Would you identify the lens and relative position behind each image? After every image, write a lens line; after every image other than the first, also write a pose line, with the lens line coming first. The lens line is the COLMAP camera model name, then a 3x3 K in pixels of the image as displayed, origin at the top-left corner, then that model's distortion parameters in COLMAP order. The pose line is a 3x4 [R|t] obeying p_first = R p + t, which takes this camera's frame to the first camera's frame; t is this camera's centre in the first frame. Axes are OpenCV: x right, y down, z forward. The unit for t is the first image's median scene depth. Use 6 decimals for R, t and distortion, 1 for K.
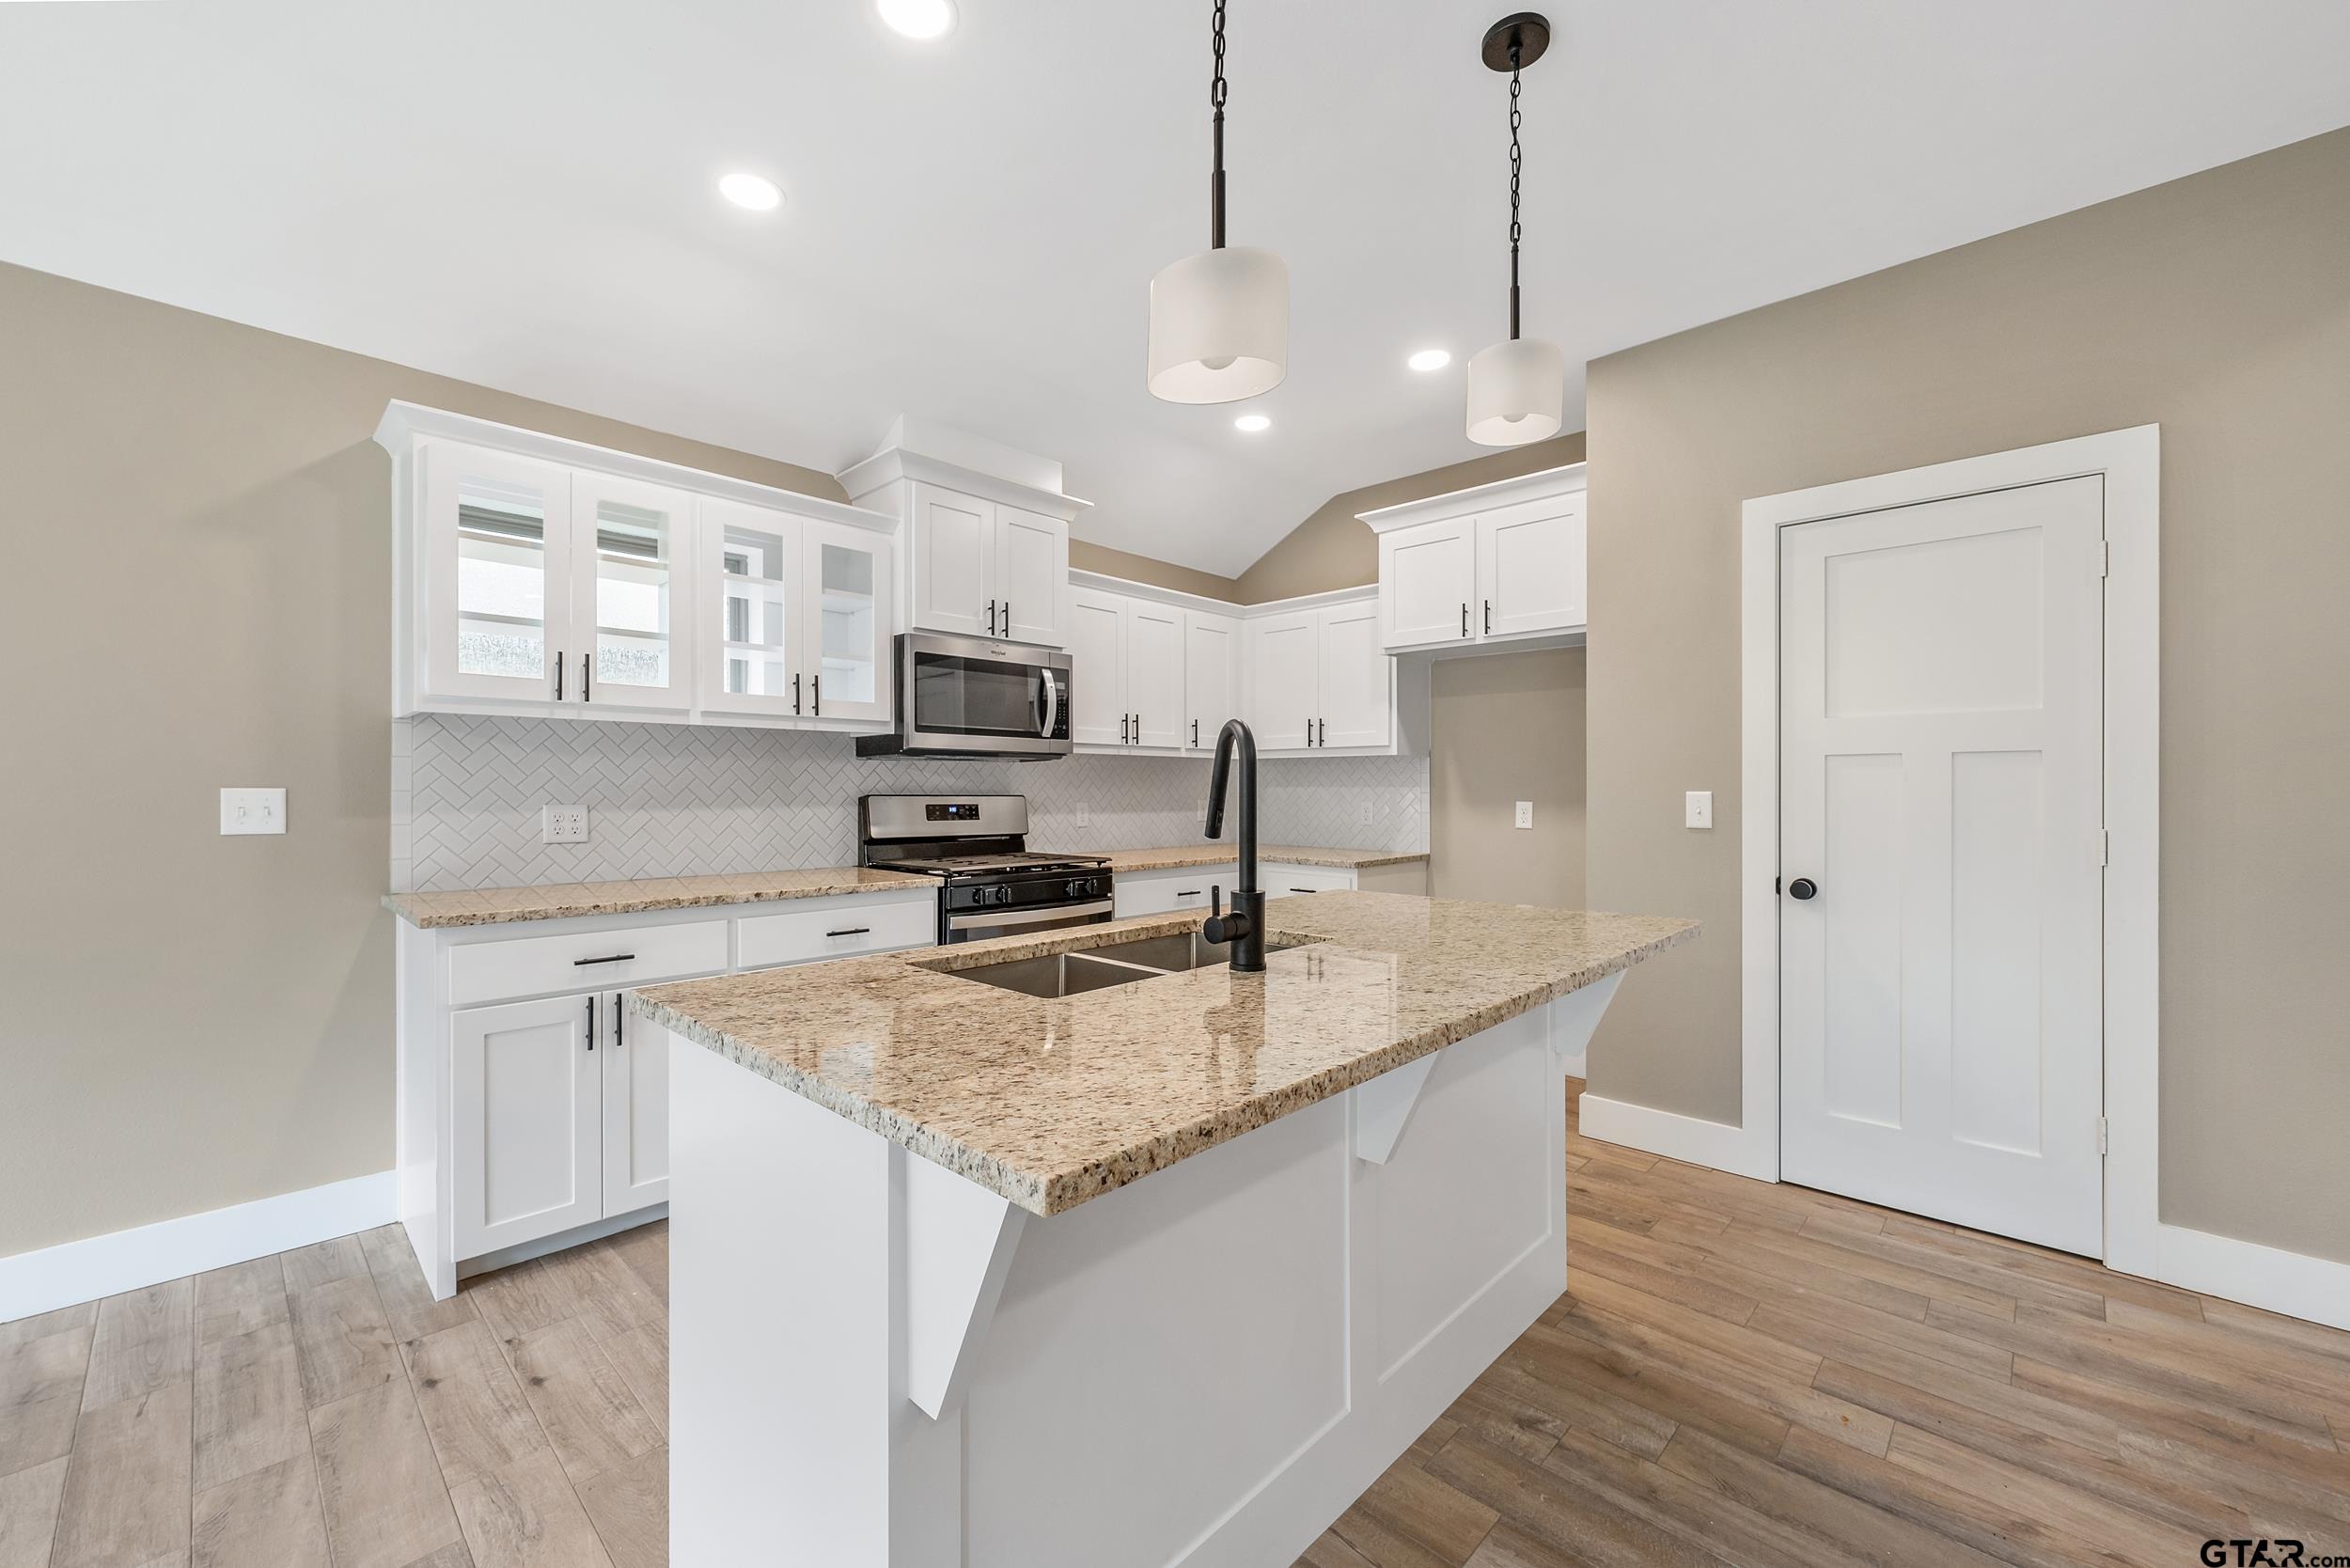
lens RADIAL K [[930.8, 0, 1163.9], [0, 930.8, 793.3], [0, 0, 1]] dist [0.002053, -0.000228]
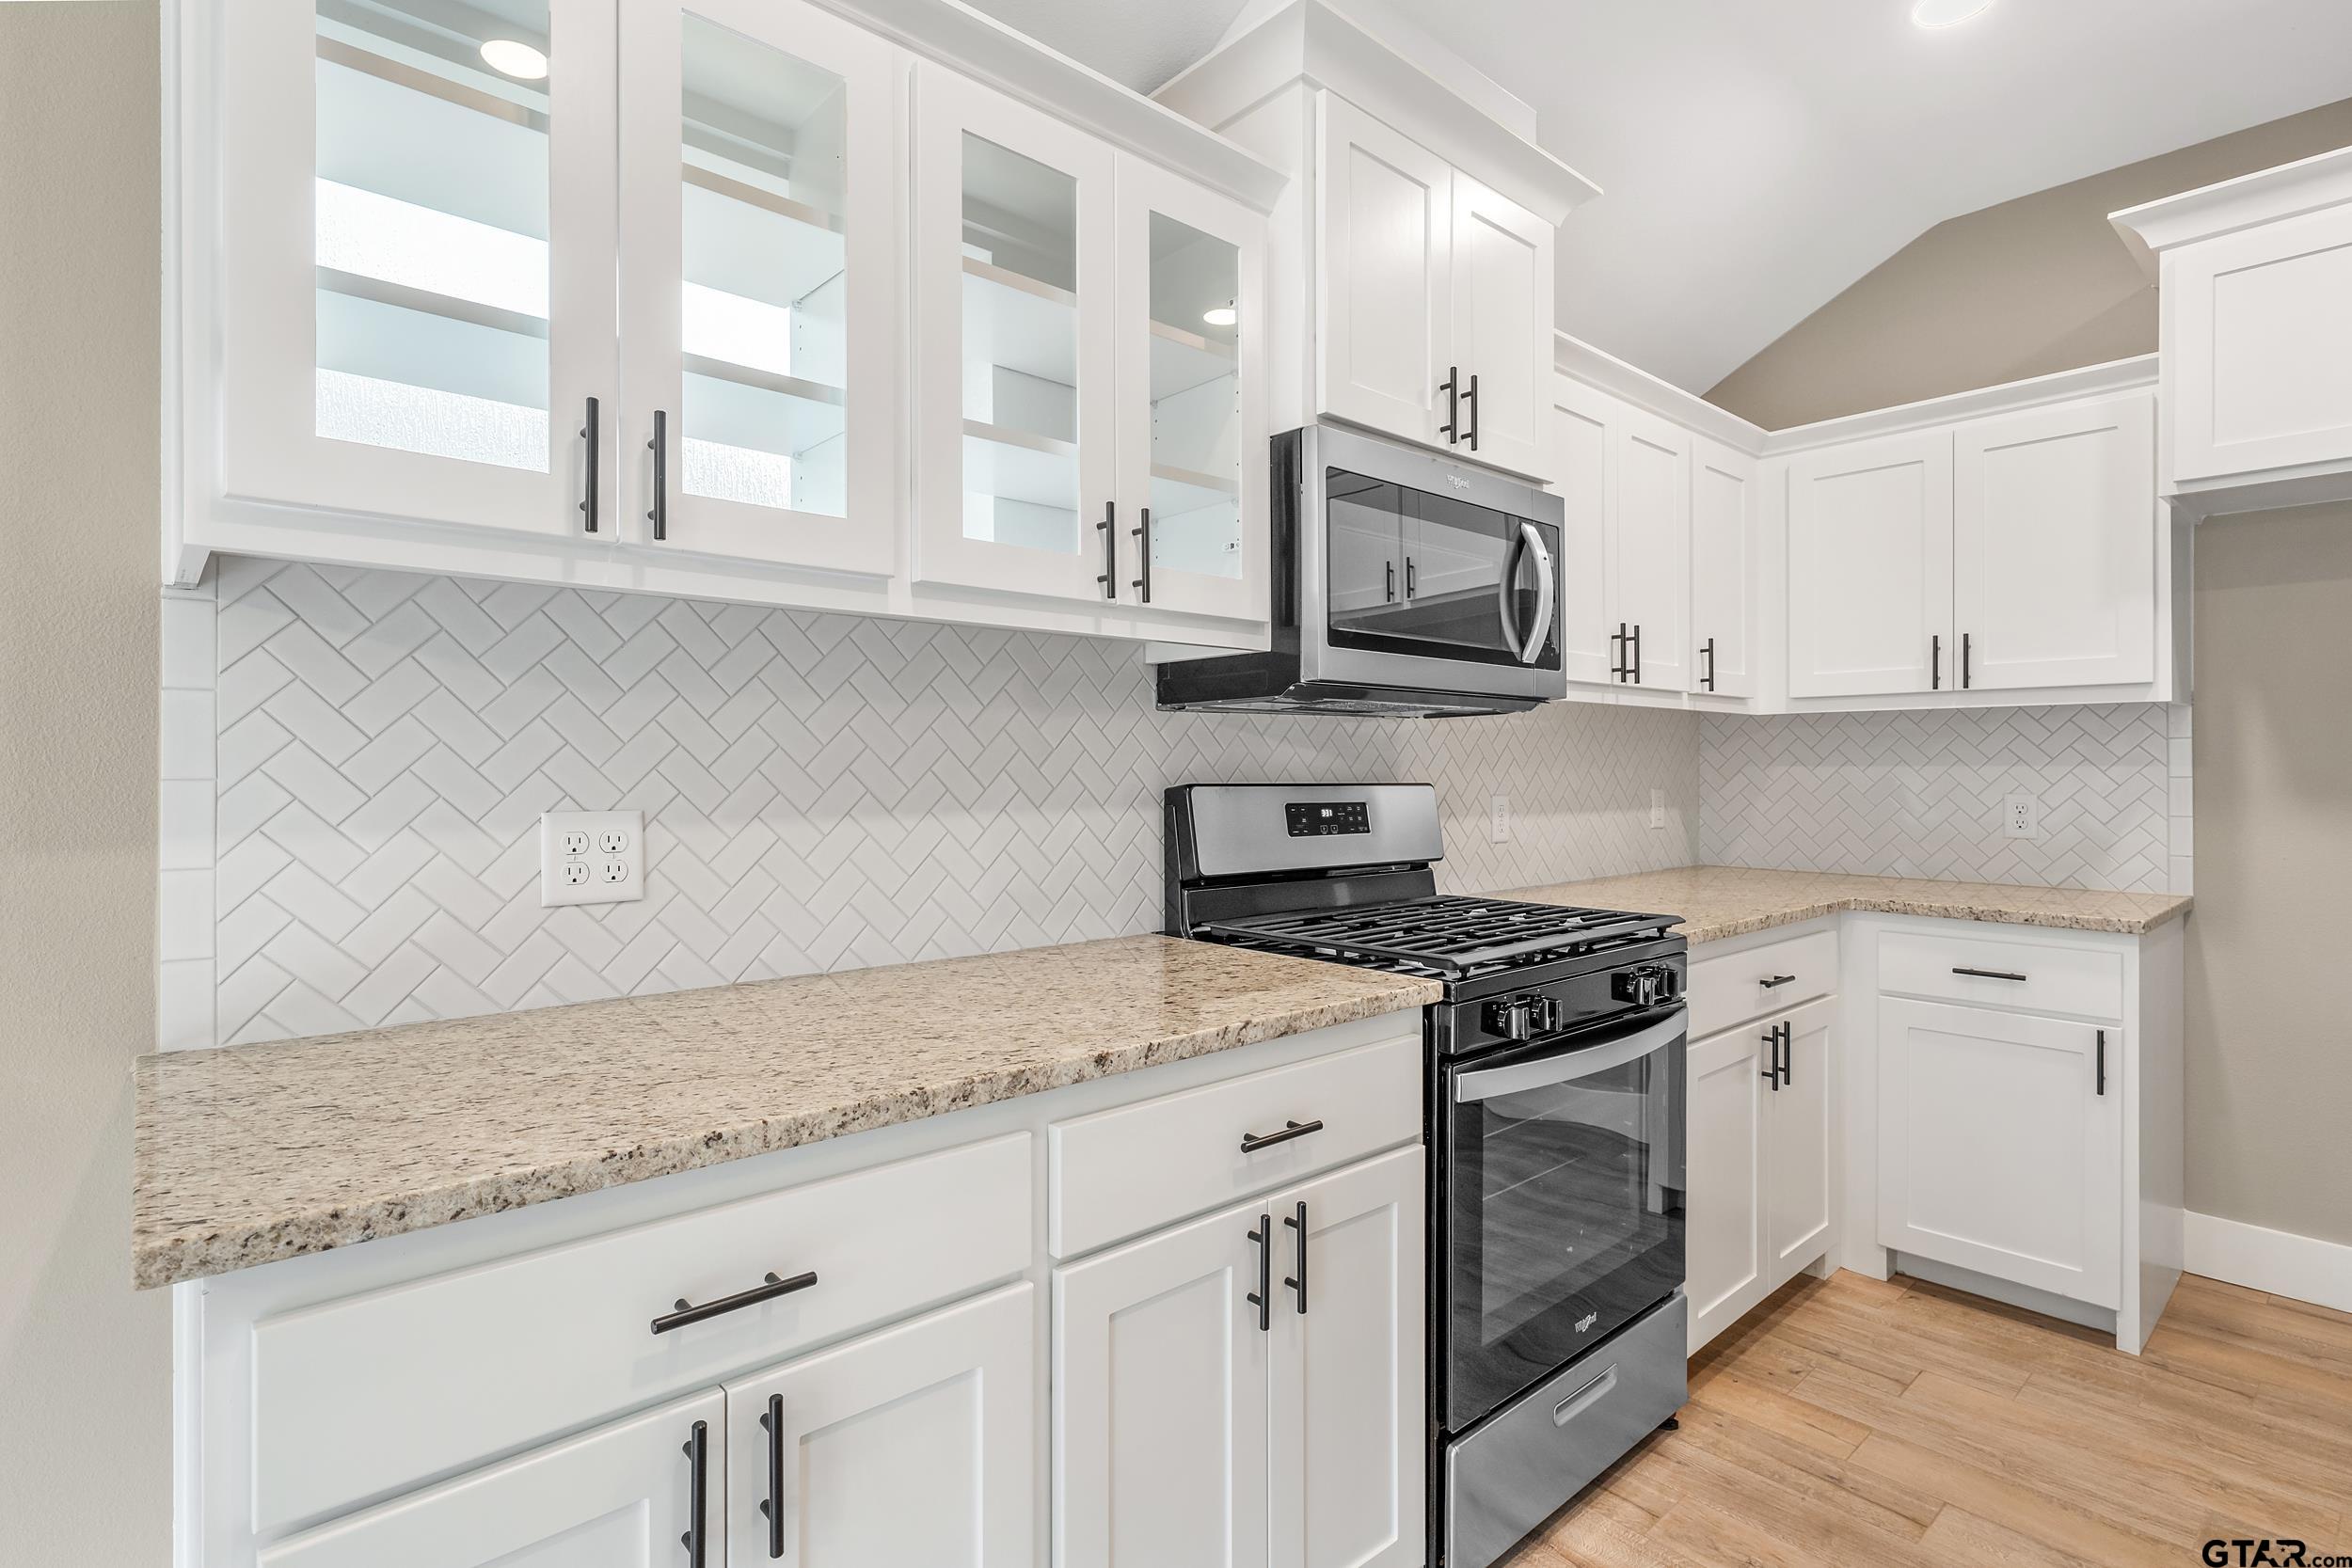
lens RADIAL K [[1164.9, 0, 1183.0], [0, 1164.9, 774.0], [0, 0, 1]] dist [0.003749, 0.000005]
pose [[0.997861, -0.000635, -0.065364, -0.299446], [0.000654, 1.000000, 0.000261, -0.003814], [0.065364, -0.000303, 0.997861, 0.432077]]
